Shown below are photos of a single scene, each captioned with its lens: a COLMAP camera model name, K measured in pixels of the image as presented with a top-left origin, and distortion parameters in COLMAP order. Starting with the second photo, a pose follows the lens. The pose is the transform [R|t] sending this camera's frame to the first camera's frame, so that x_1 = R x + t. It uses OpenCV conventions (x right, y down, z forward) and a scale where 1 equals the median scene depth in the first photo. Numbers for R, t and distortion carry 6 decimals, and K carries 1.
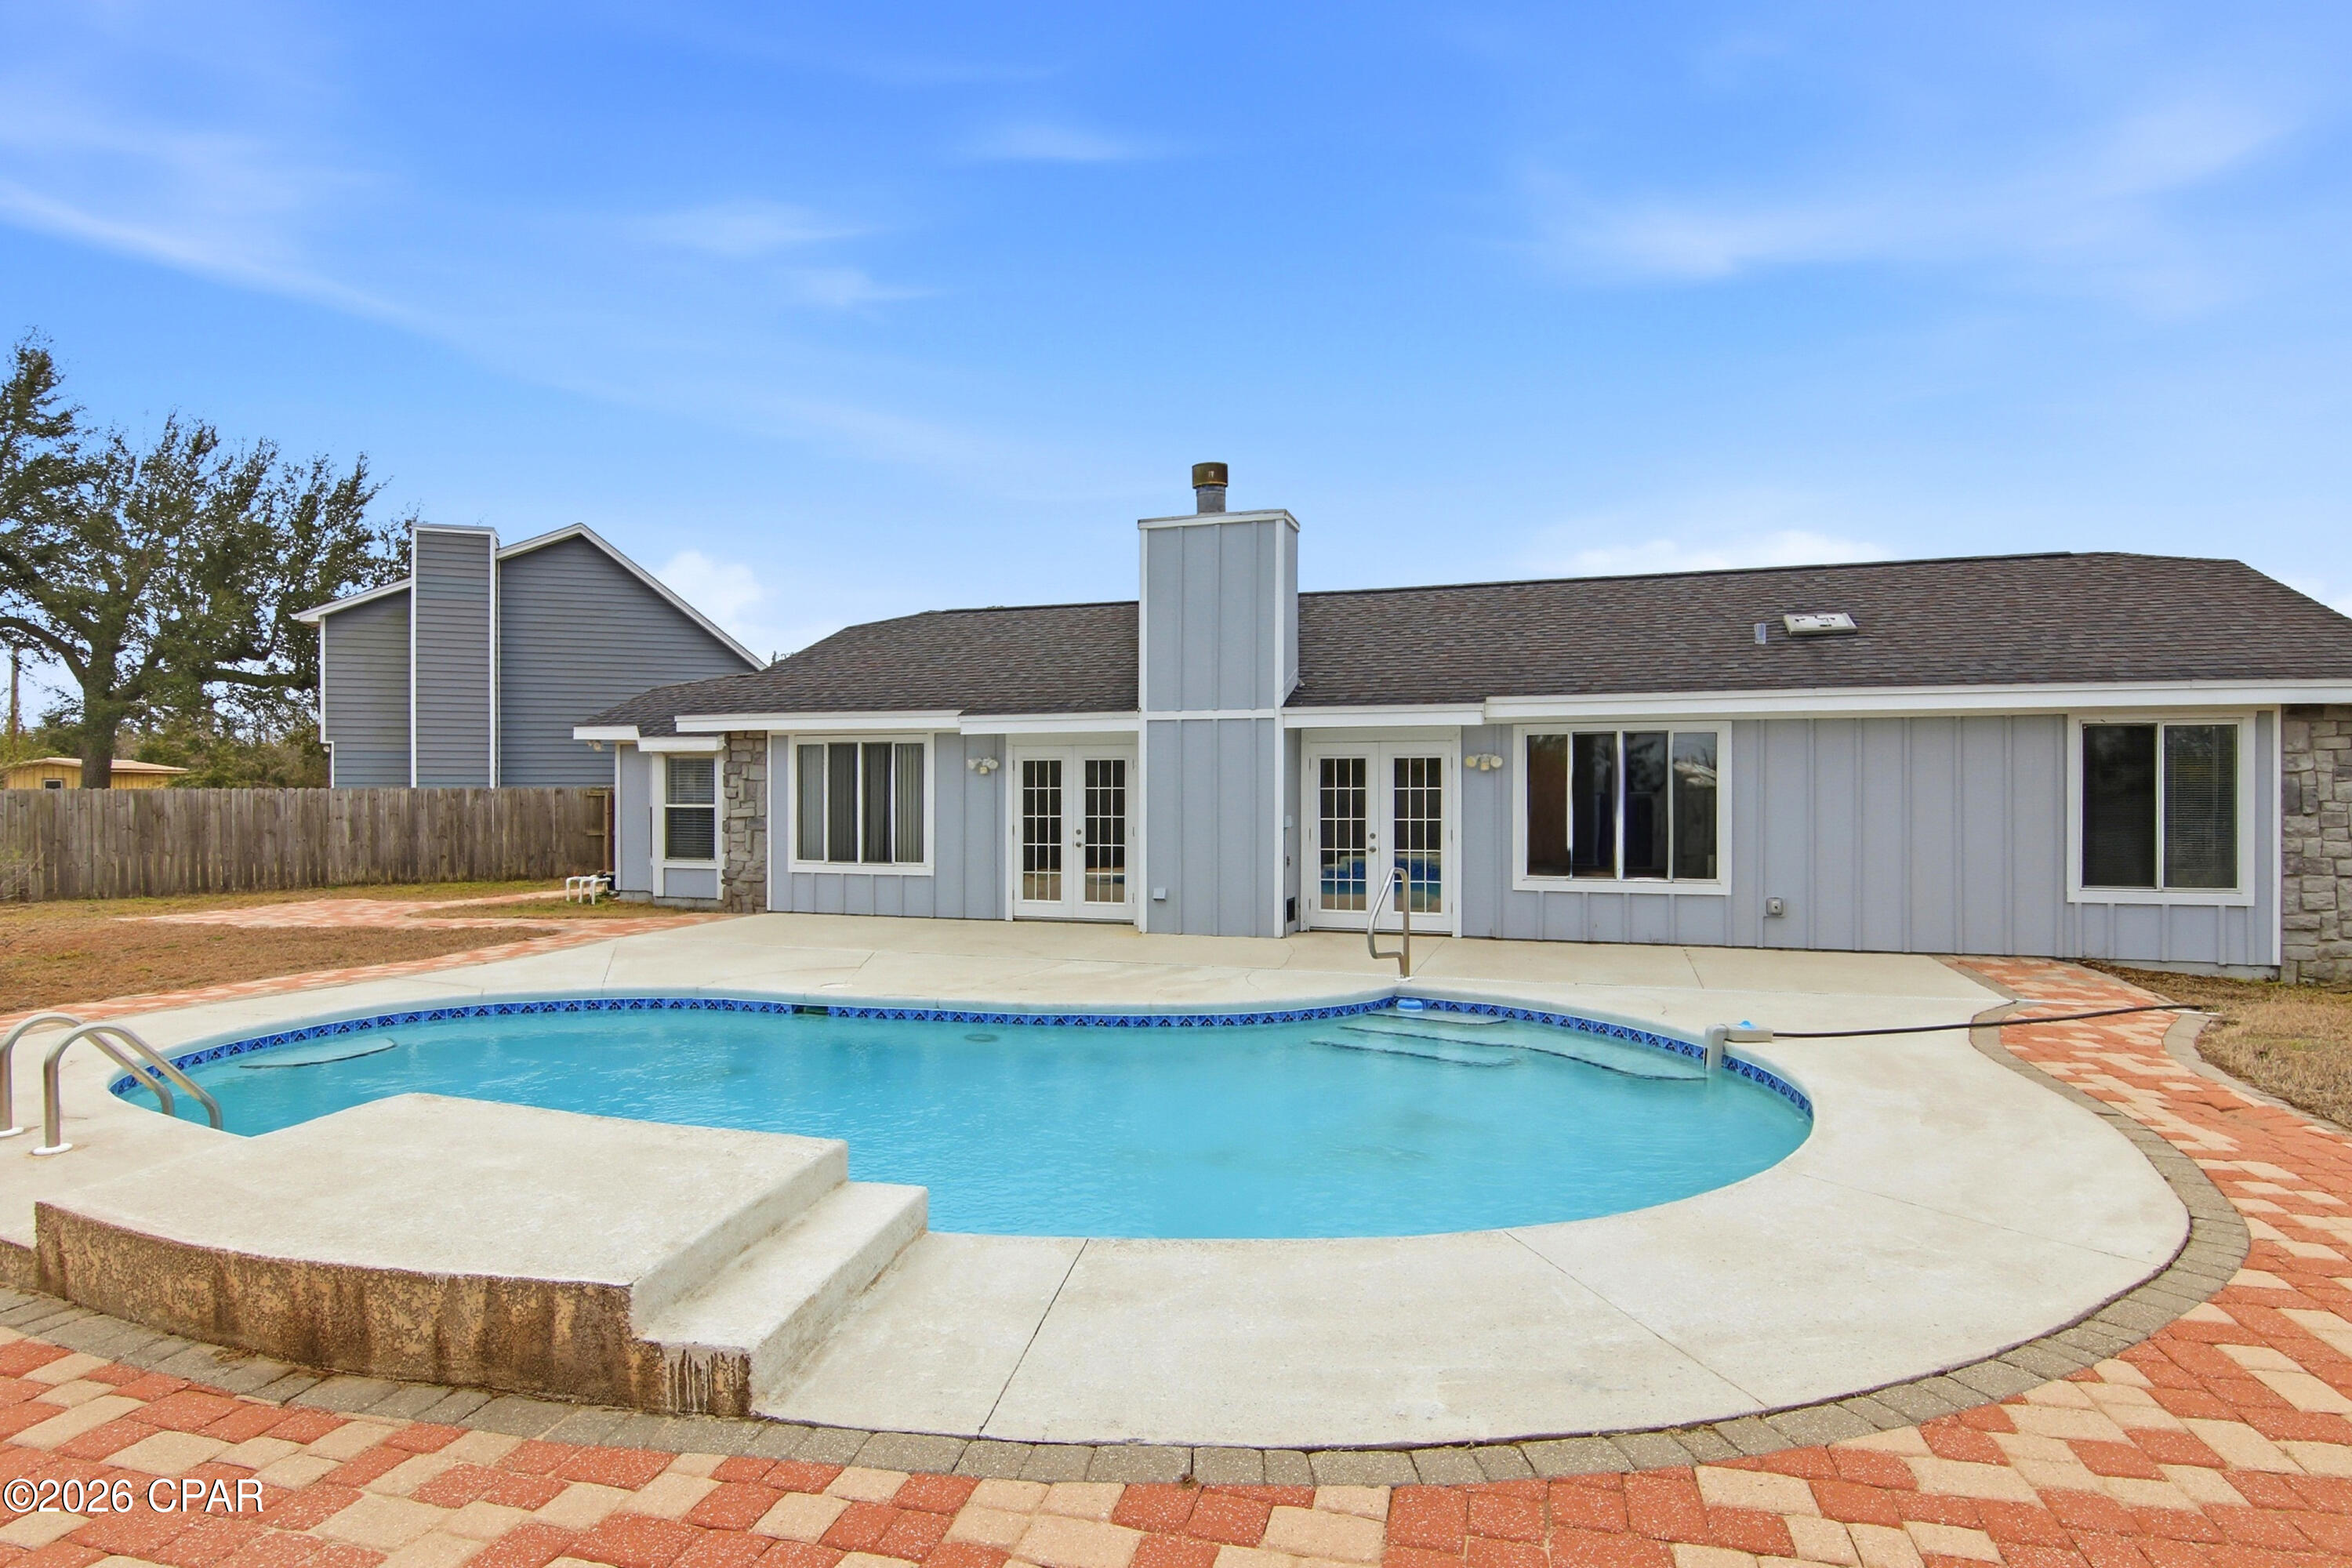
lens RADIAL K [[1211.0, 0, 1169.6], [0, 1211.0, 786.1], [0, 0, 1]] dist [-0.002367, -0.012130]
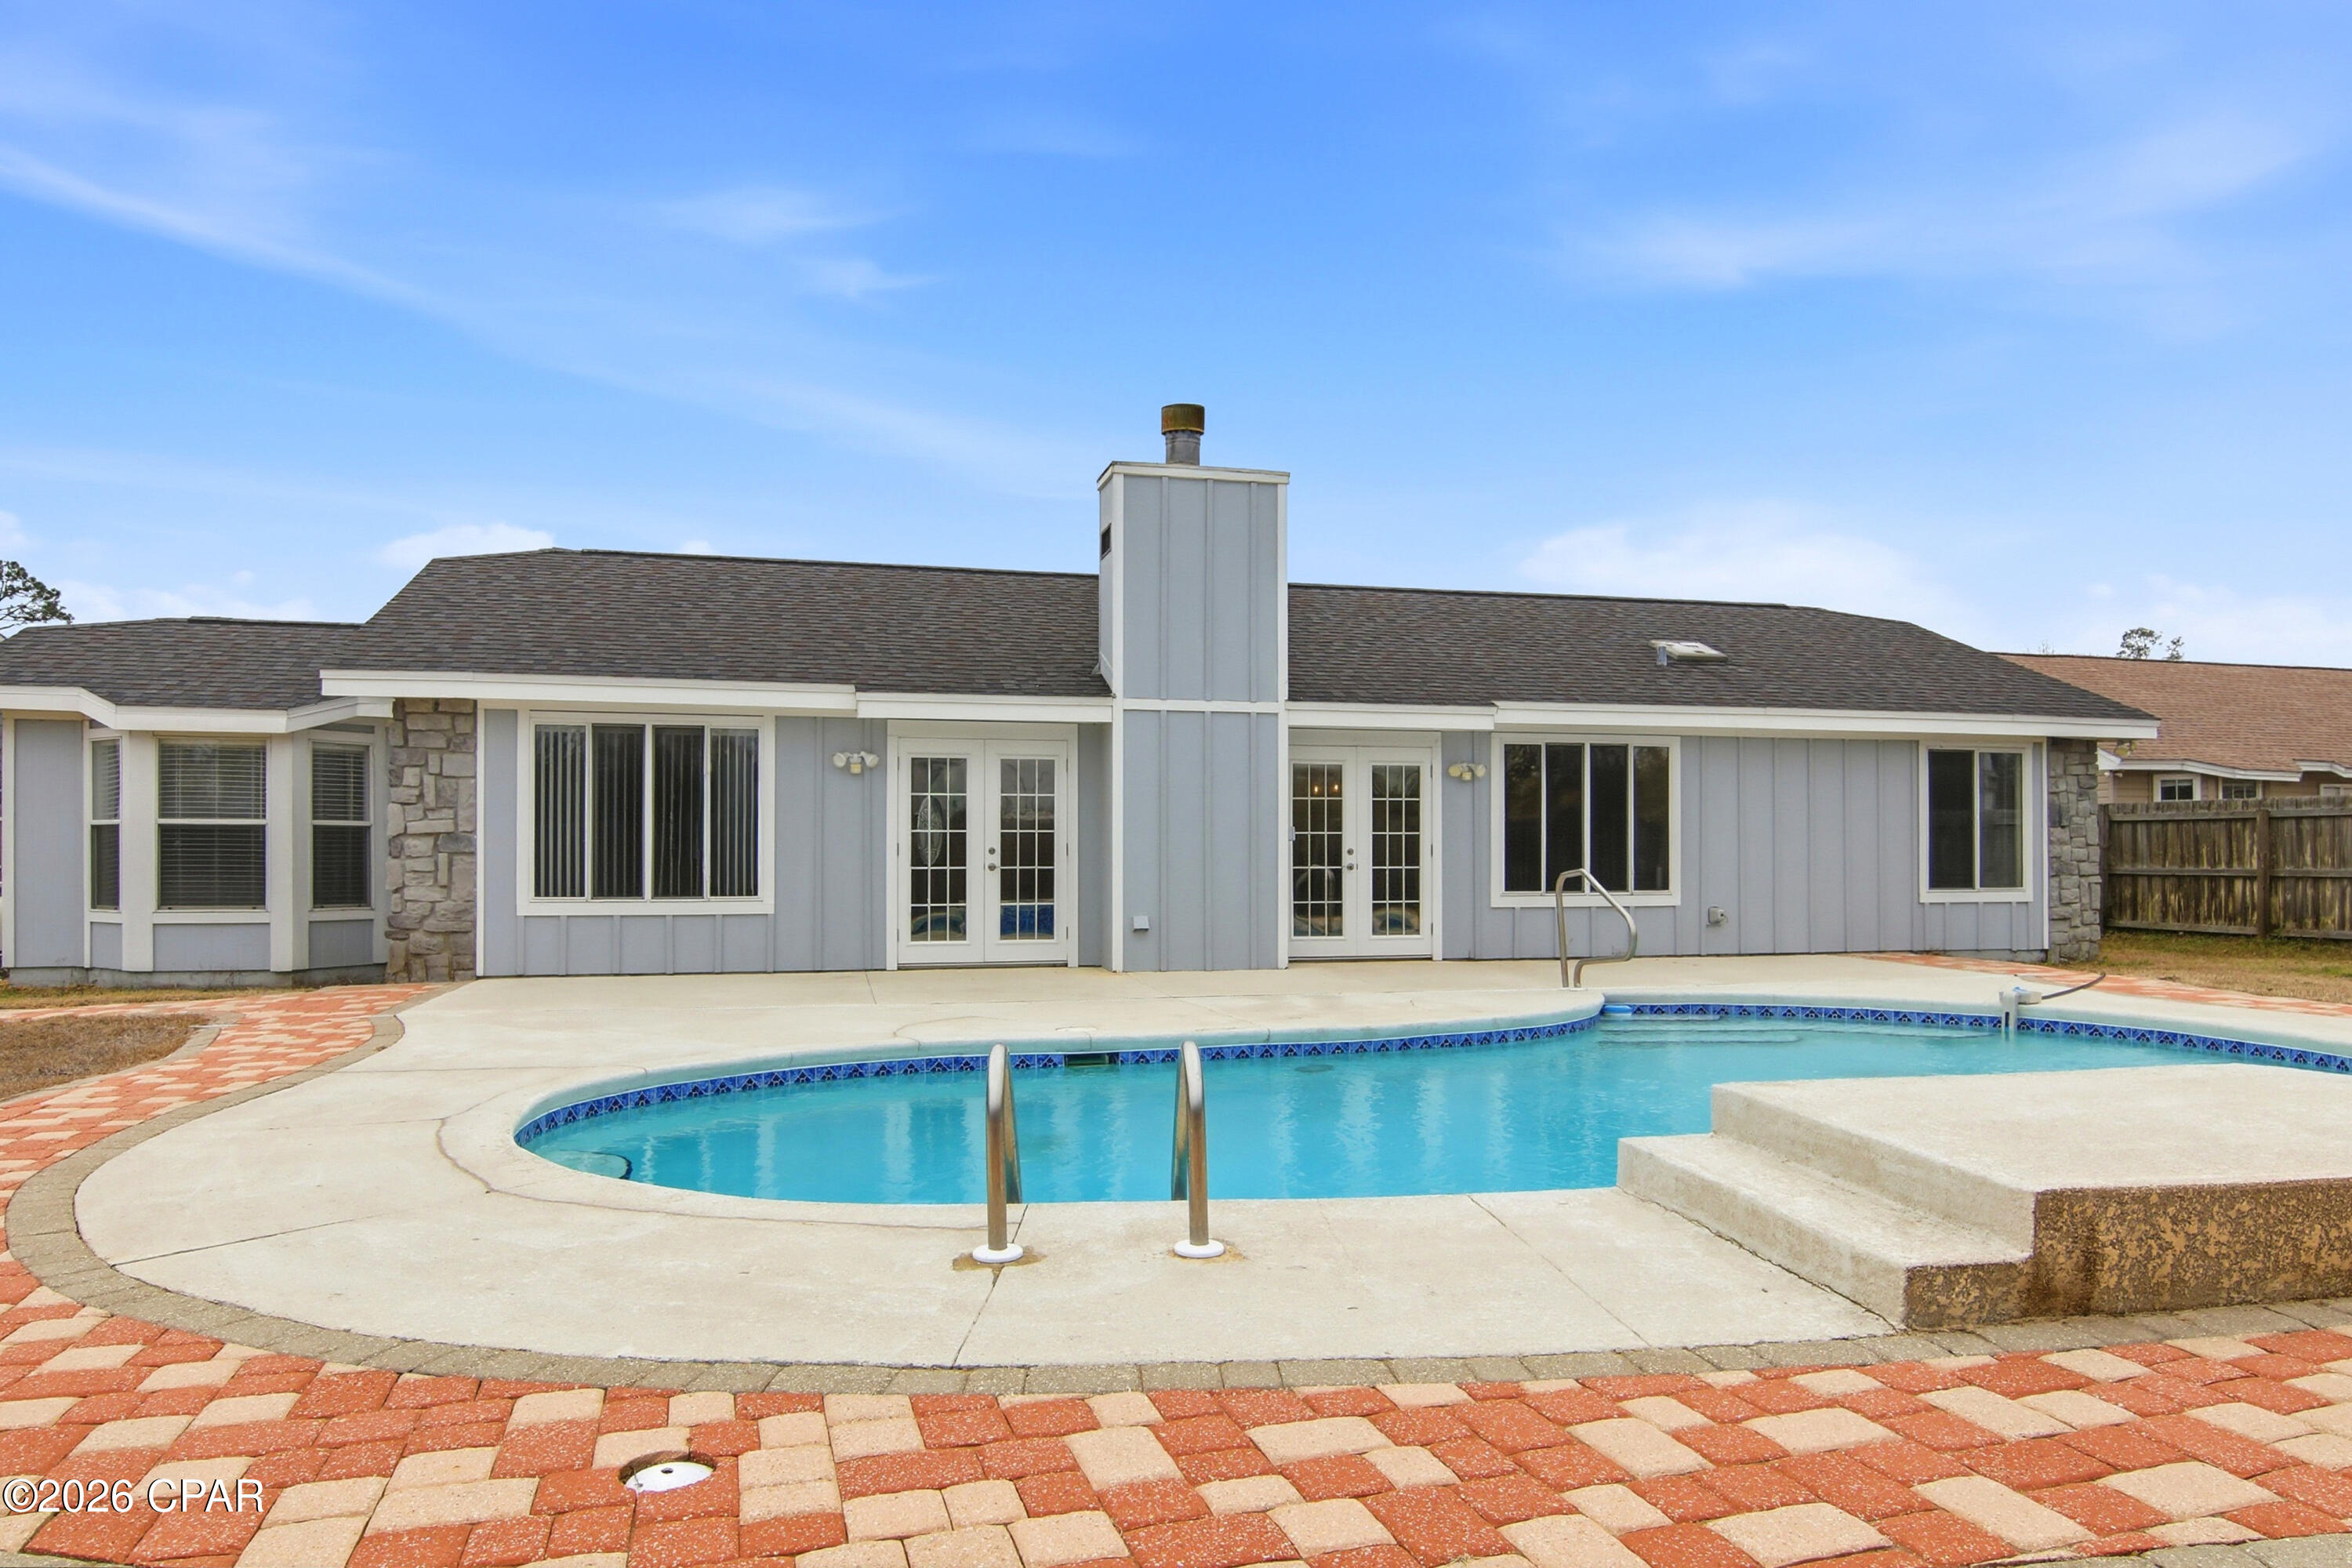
lens RADIAL K [[1475.8, 0, 1213.7], [0, 1475.8, 833.3], [0, 0, 1]] dist [-0.005076, -0.003432]
pose [[0.849809, 0.006699, 0.527048, -0.488682], [-0.003143, 0.999966, -0.007643, 0.036060], [-0.527081, 0.004839, 0.849801, 0.130896]]
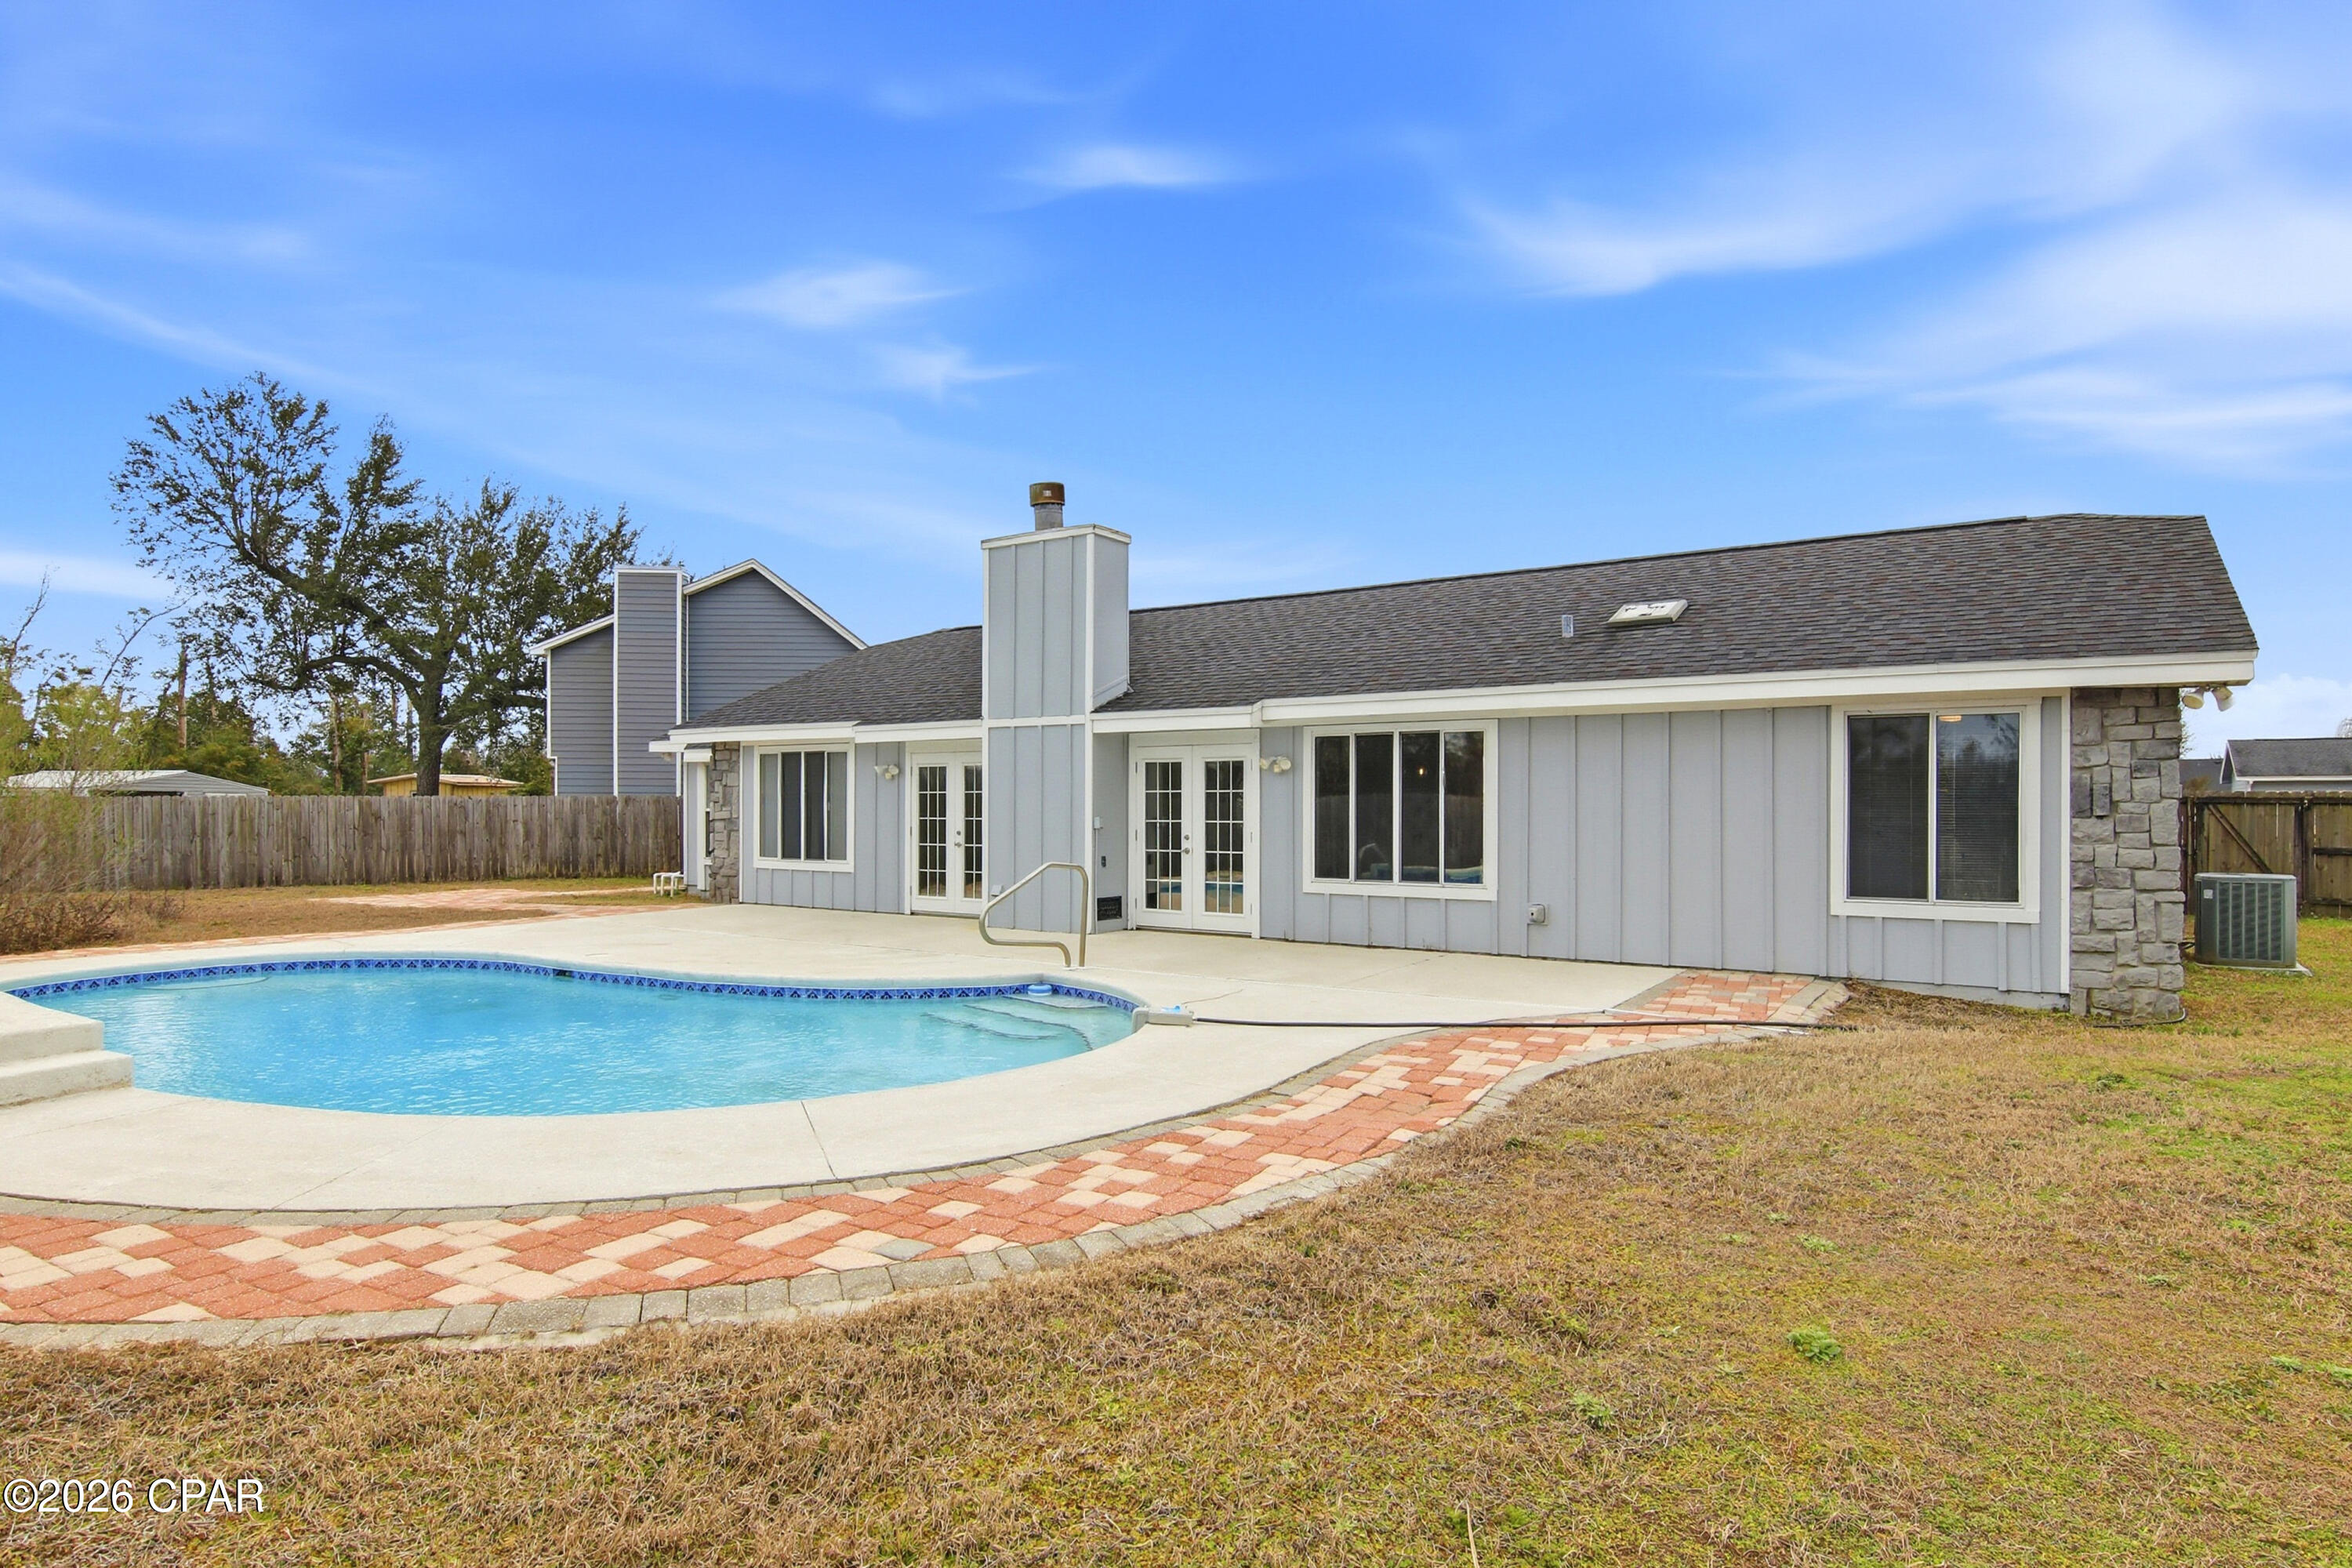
lens RADIAL K [[1269.0, 0, 1190.0], [0, 1269.0, 793.5], [0, 0, 1]] dist [-0.008415, -0.006415]
pose [[0.964287, -0.000782, -0.264857, 0.452790], [-0.000827, 0.999982, -0.005963, 0.010309], [0.264857, 0.005969, 0.964269, -0.030212]]
